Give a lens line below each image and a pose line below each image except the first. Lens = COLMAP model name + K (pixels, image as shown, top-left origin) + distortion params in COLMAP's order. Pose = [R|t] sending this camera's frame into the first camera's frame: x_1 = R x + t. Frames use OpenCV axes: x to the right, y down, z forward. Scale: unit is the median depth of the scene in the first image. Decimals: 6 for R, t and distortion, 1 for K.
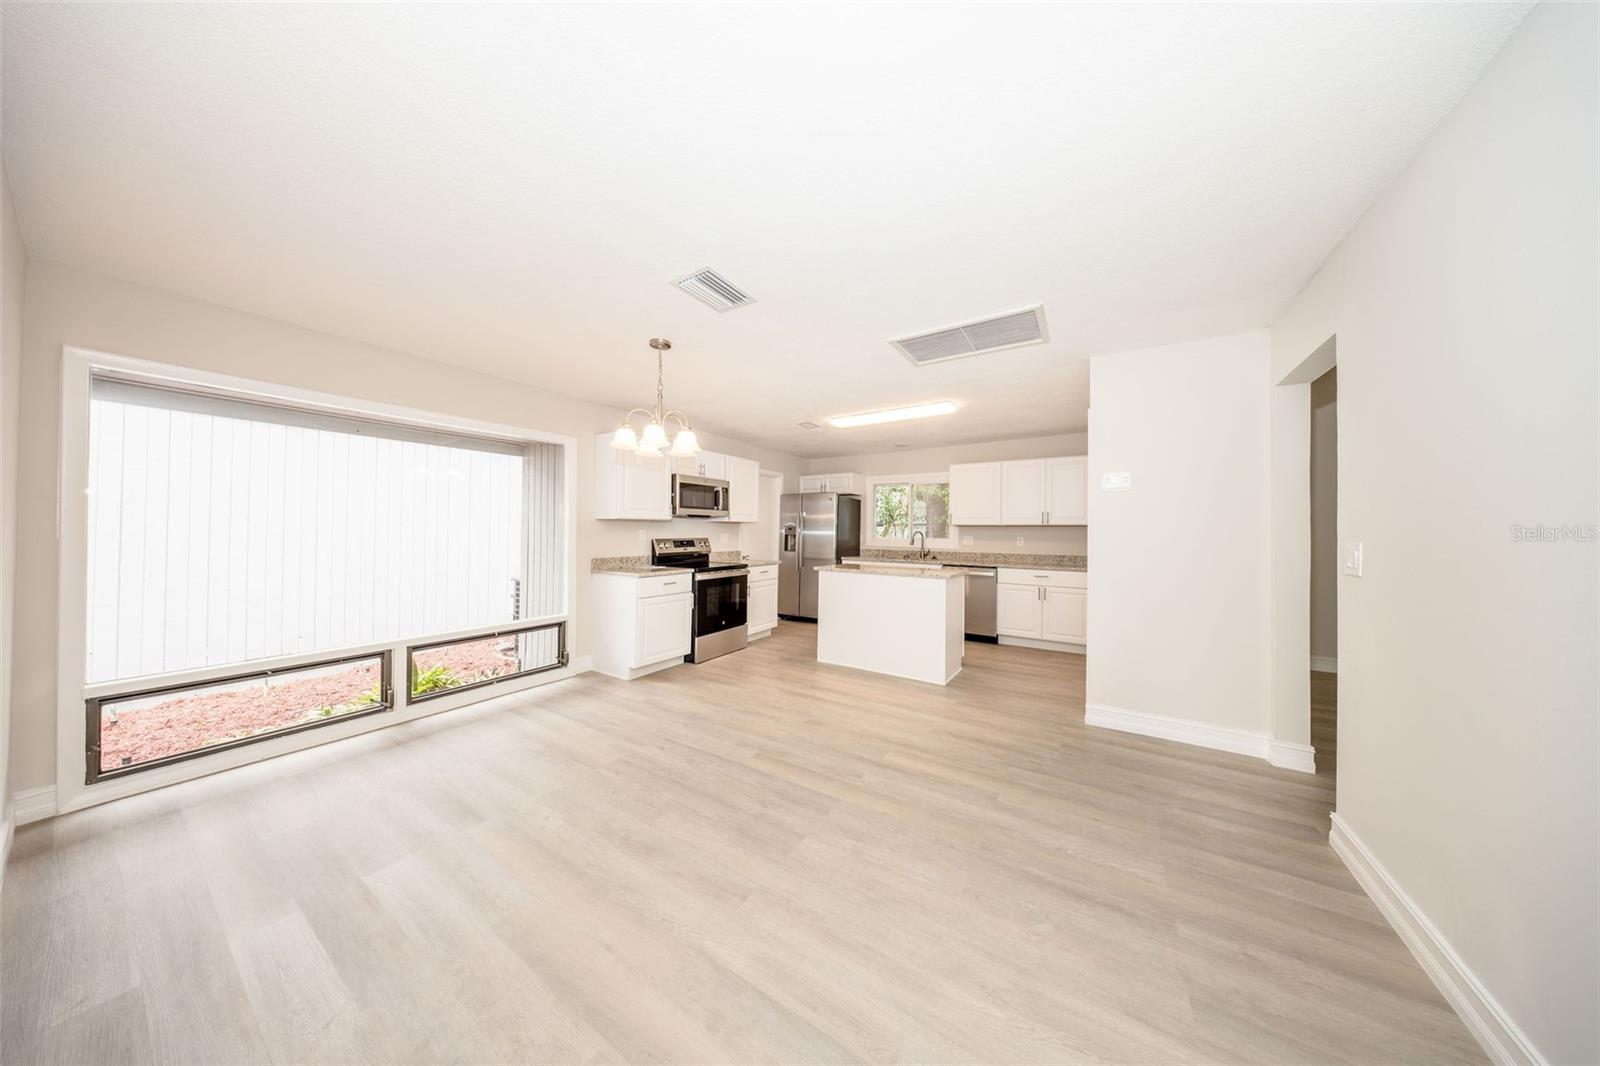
lens RADIAL K [[456.4, 0, 804.5], [0, 456.4, 530.3], [0, 0, 1]] dist [0.000647, -0.000006]
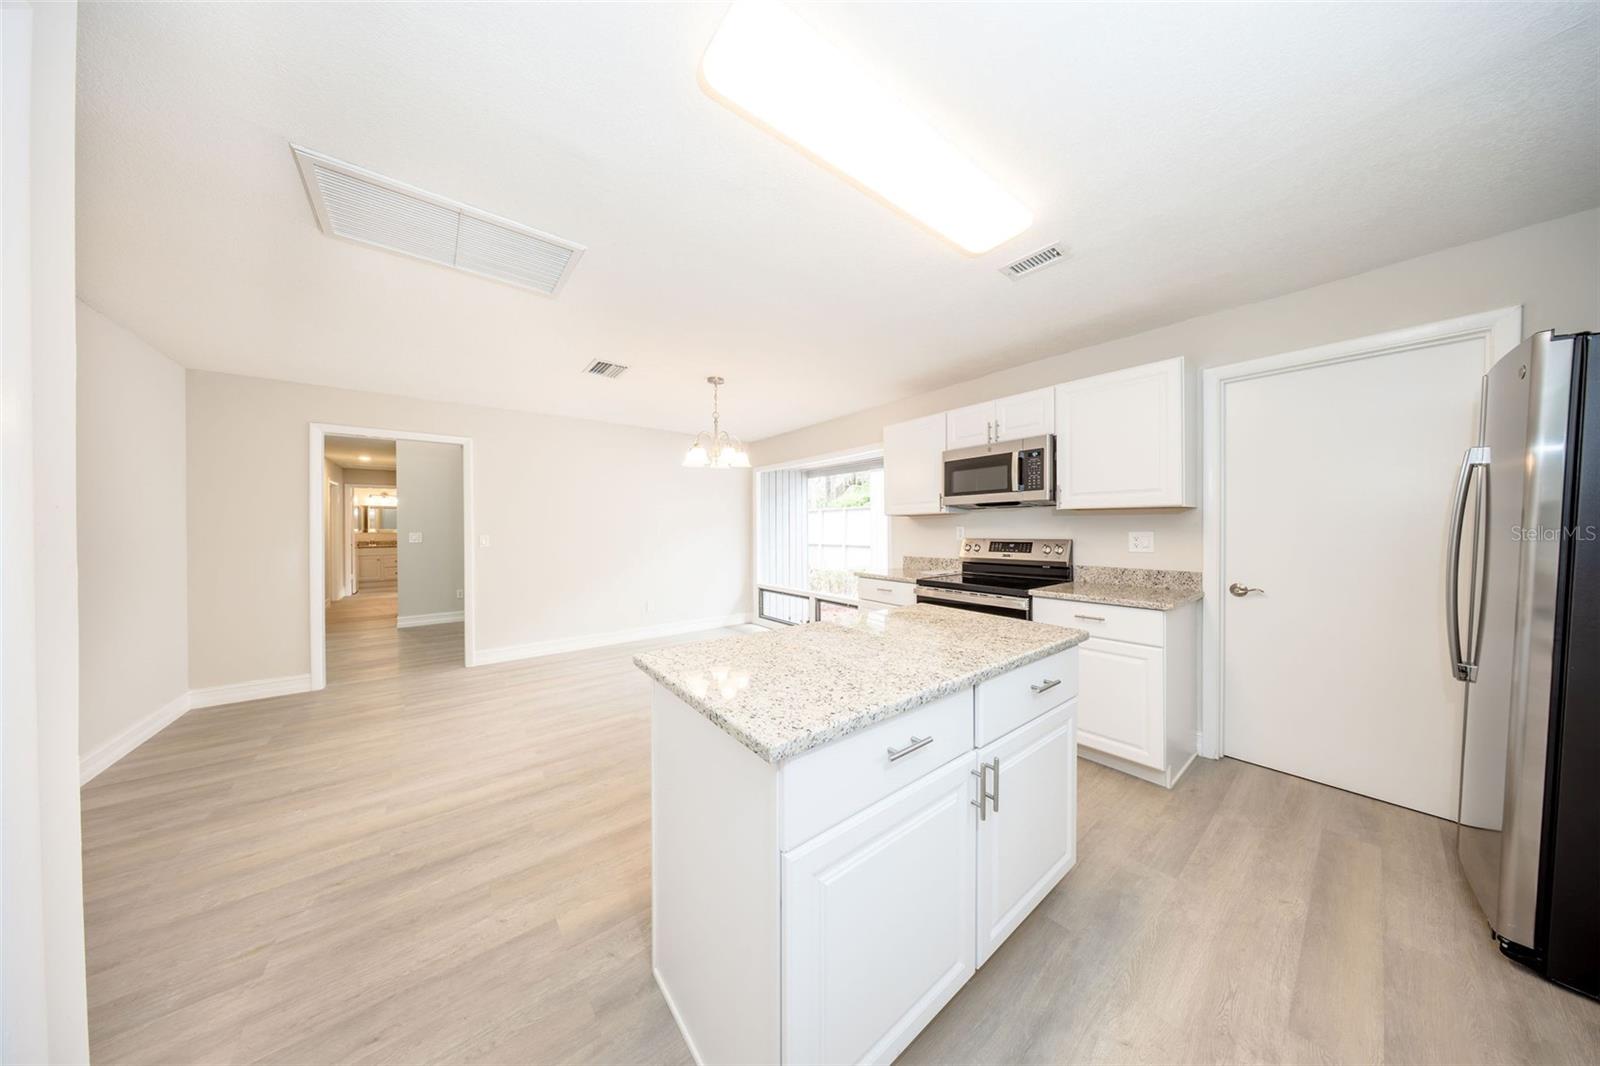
lens RADIAL K [[462.0, 0, 800.6], [0, 462.0, 528.6], [0, 0, 1]] dist [0.000813, 0.000070]
pose [[-0.324523, -0.002703, -0.945874, 0.446646], [0.003680, 0.999985, -0.004121, 0.004602], [0.945871, -0.004818, -0.324508, 0.902124]]
